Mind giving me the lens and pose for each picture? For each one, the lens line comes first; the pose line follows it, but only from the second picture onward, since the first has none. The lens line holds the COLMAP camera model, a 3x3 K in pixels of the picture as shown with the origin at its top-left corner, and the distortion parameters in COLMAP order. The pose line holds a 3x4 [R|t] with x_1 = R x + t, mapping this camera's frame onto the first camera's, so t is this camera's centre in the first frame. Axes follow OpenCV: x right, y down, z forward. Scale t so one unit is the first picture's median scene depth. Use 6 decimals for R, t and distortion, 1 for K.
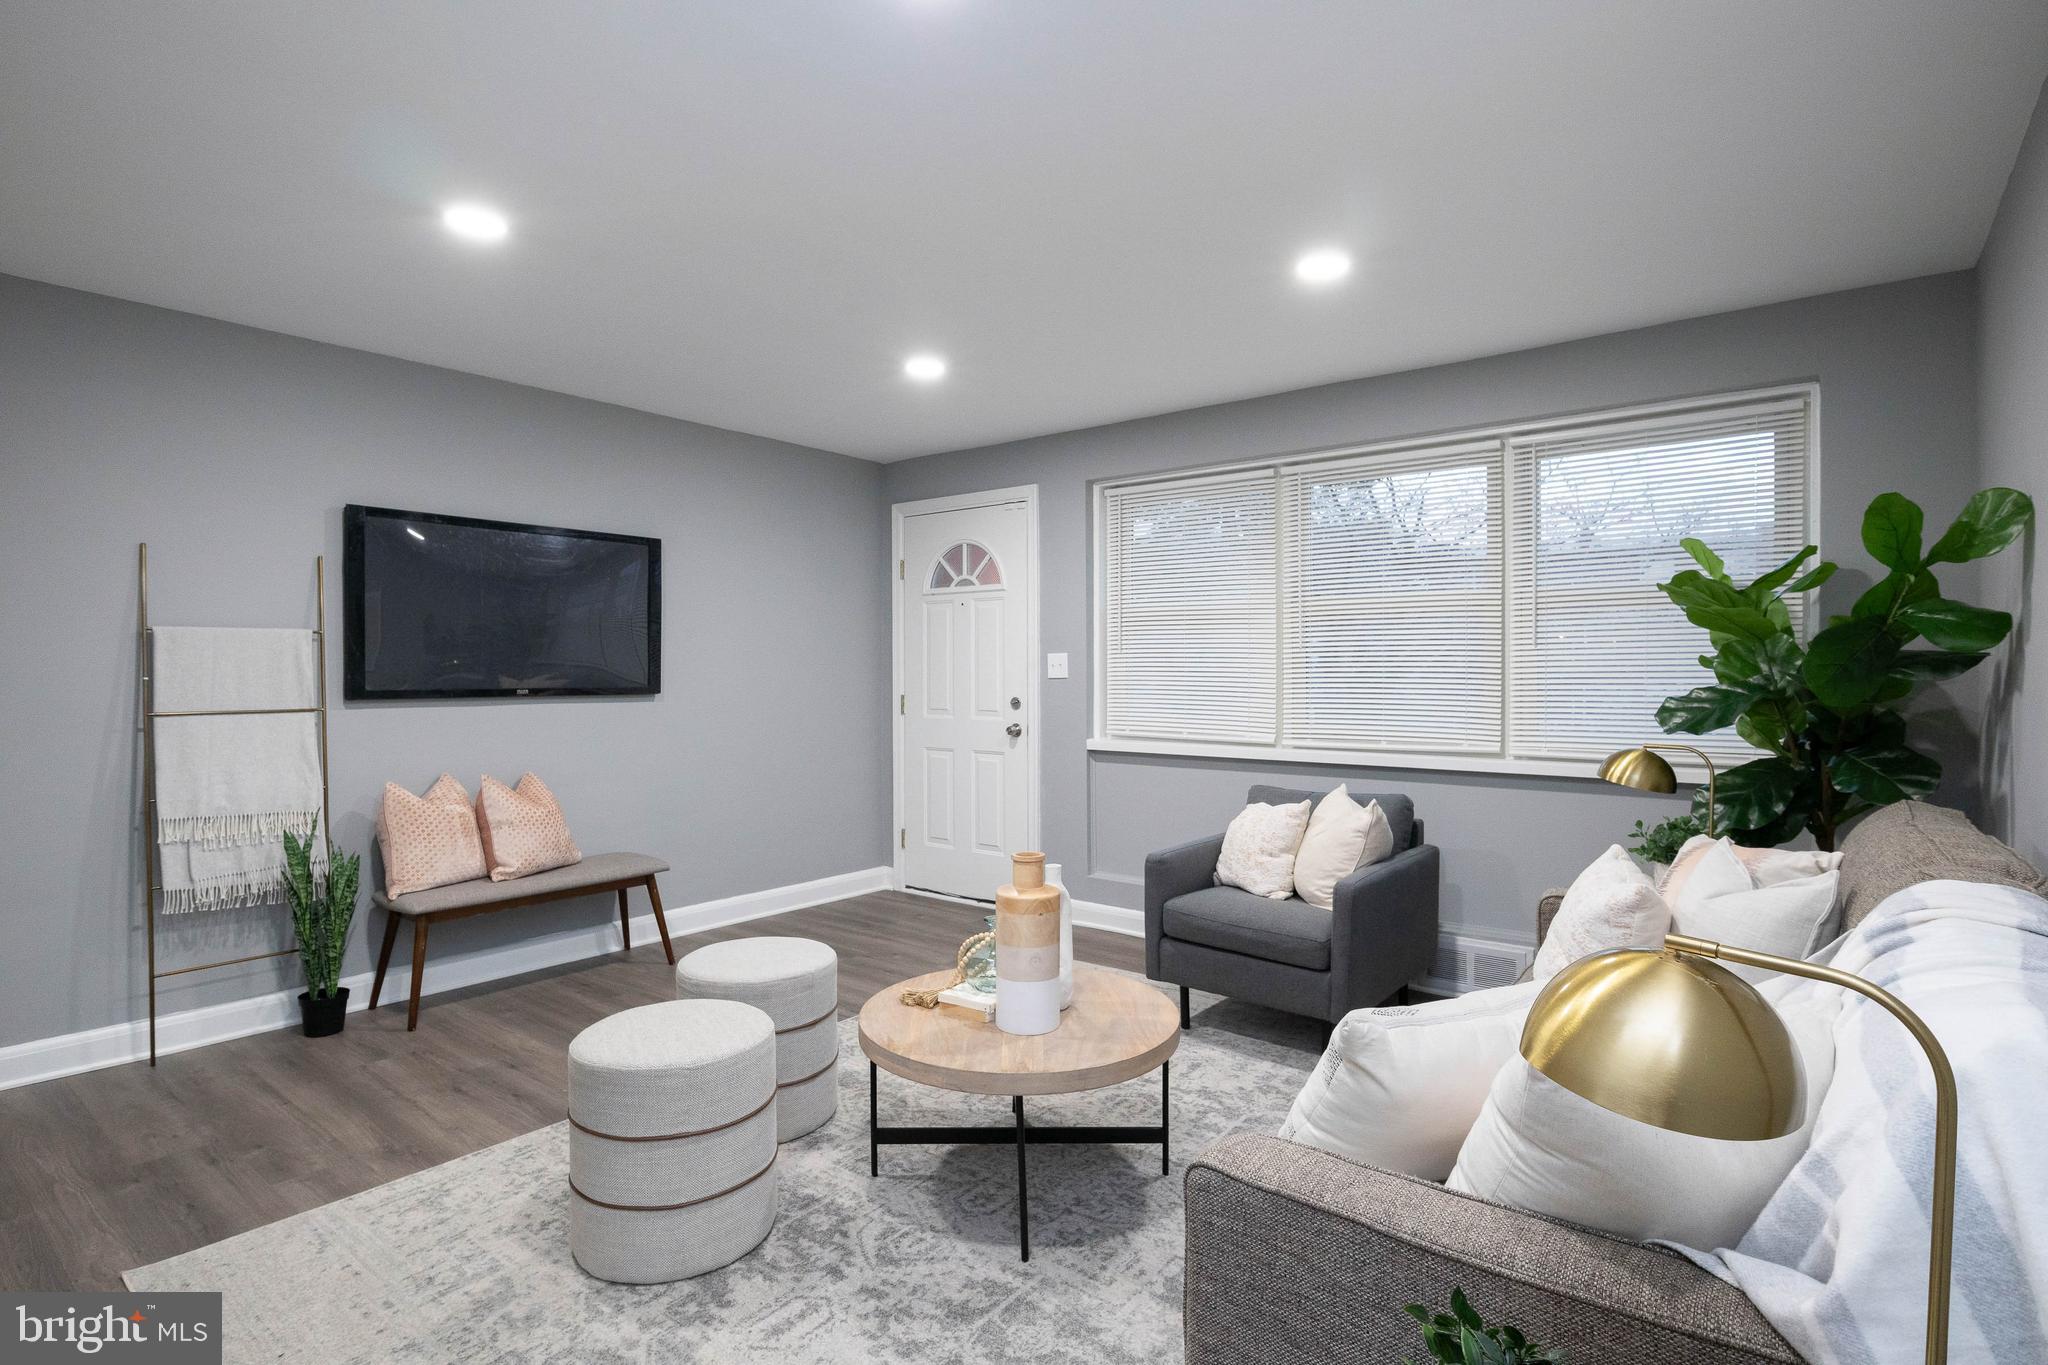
lens RADIAL K [[1016.7, 0, 1024.9], [0, 1016.7, 678.9], [0, 0, 1]] dist [-0.015304, -0.000647]
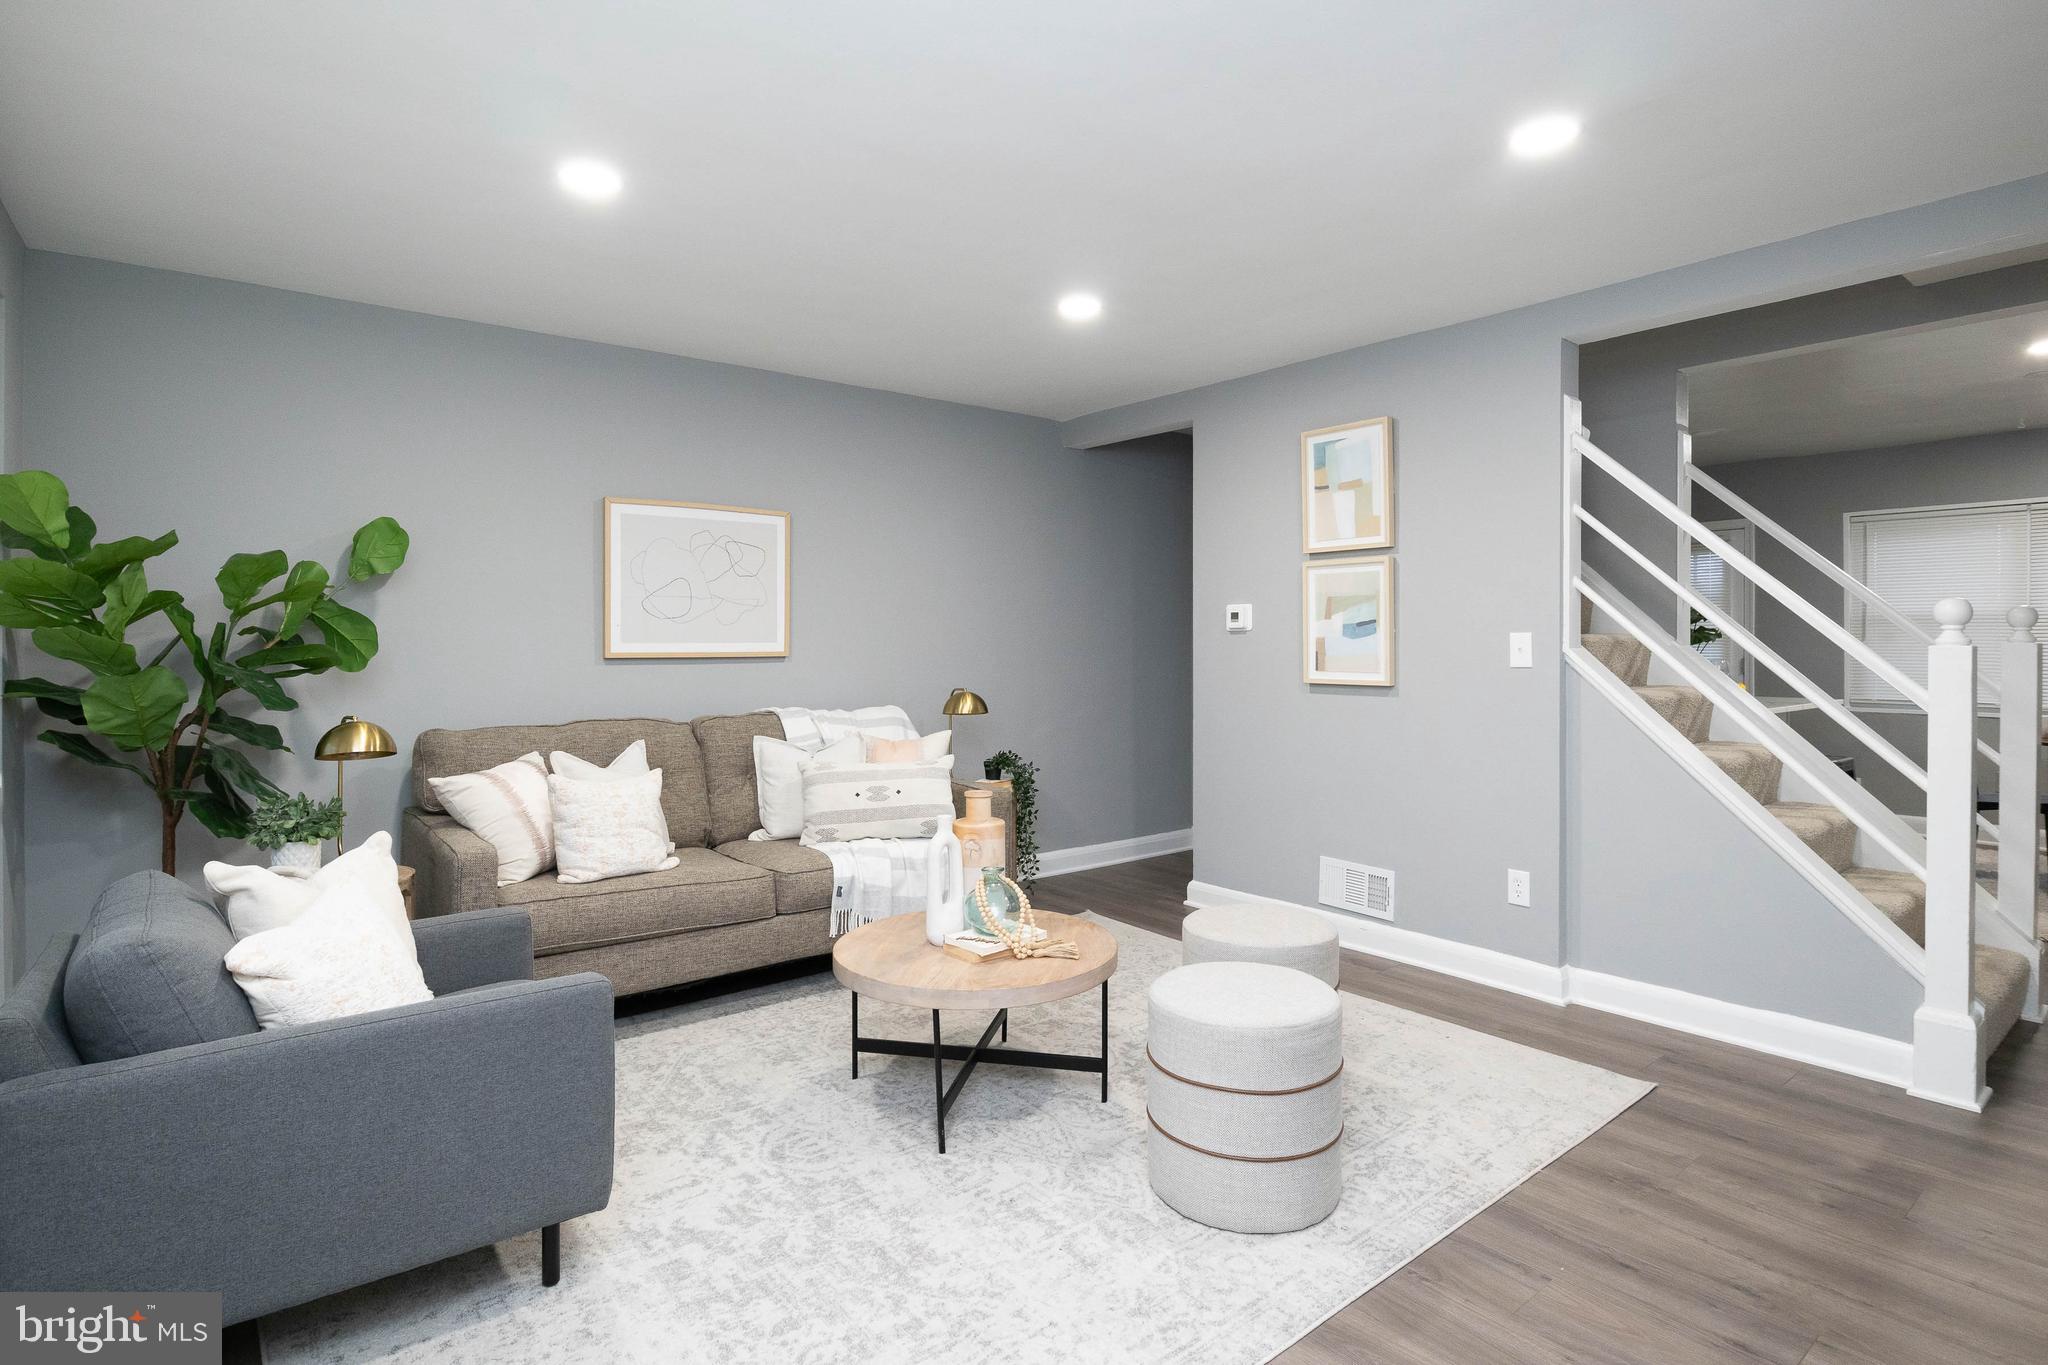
lens RADIAL K [[1016.7, 0, 1032.1], [0, 1016.7, 666.3], [0, 0, 1]] dist [-0.015304, -0.000647]
pose [[-0.975130, -0.003633, 0.221603, -0.158805], [0.003422, 0.999500, 0.031446, -0.007866], [-0.221606, 0.031422, -0.974630, 1.051391]]
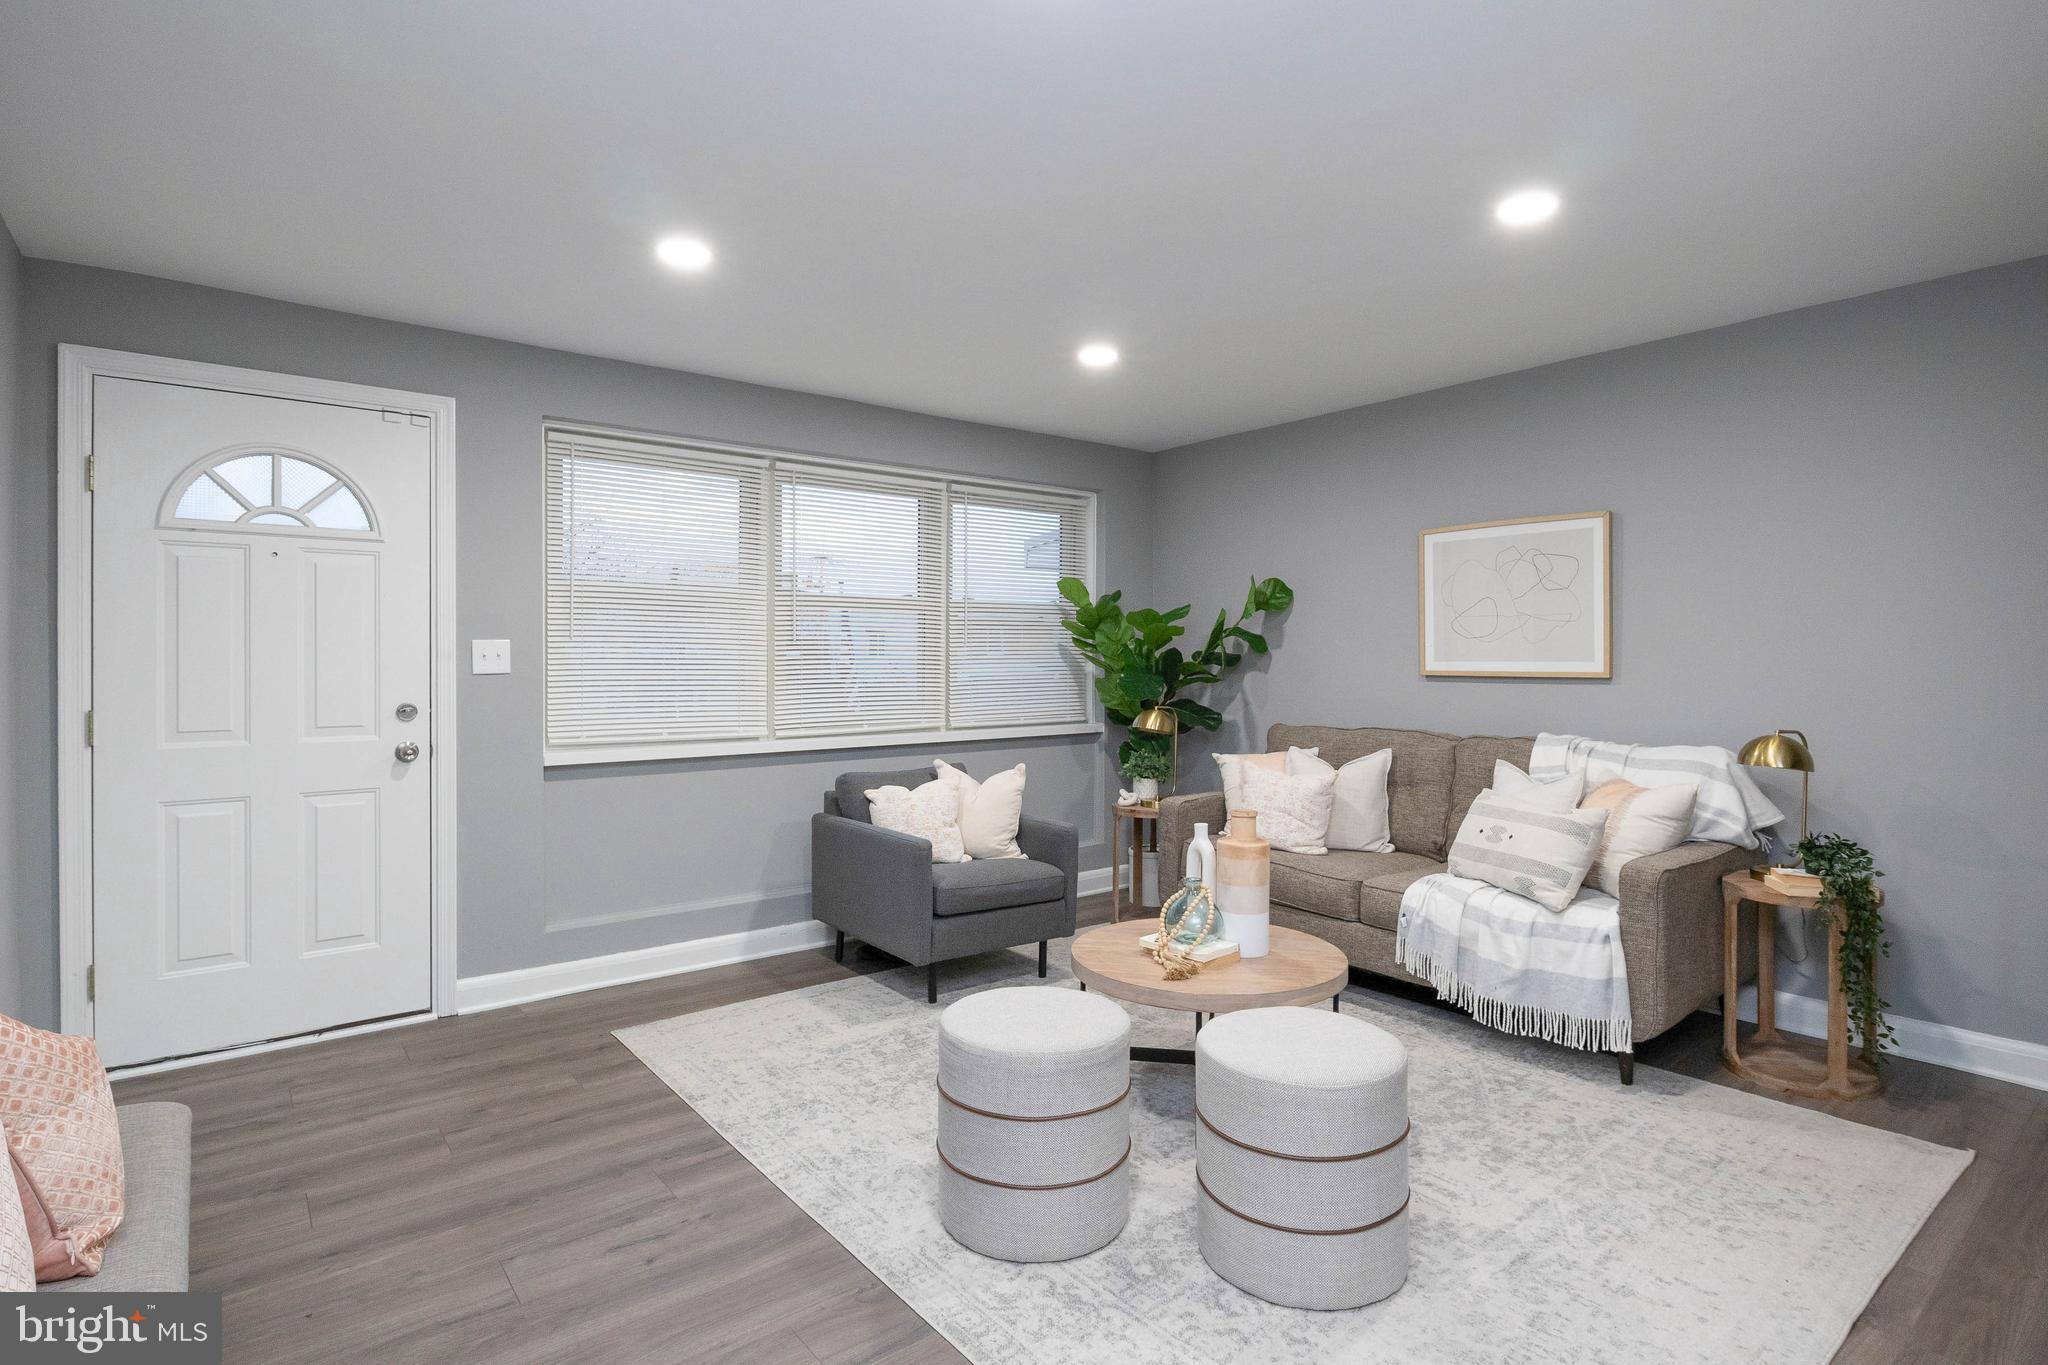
lens RADIAL K [[1016.7, 0, 1029.5], [0, 1016.7, 669.6], [0, 0, 1]] dist [-0.015304, -0.000647]
pose [[0.217873, -0.009750, 0.975928, -0.605632], [0.010438, 0.999916, 0.007659, -0.005475], [-0.975921, 0.008518, 0.217956, 0.475681]]
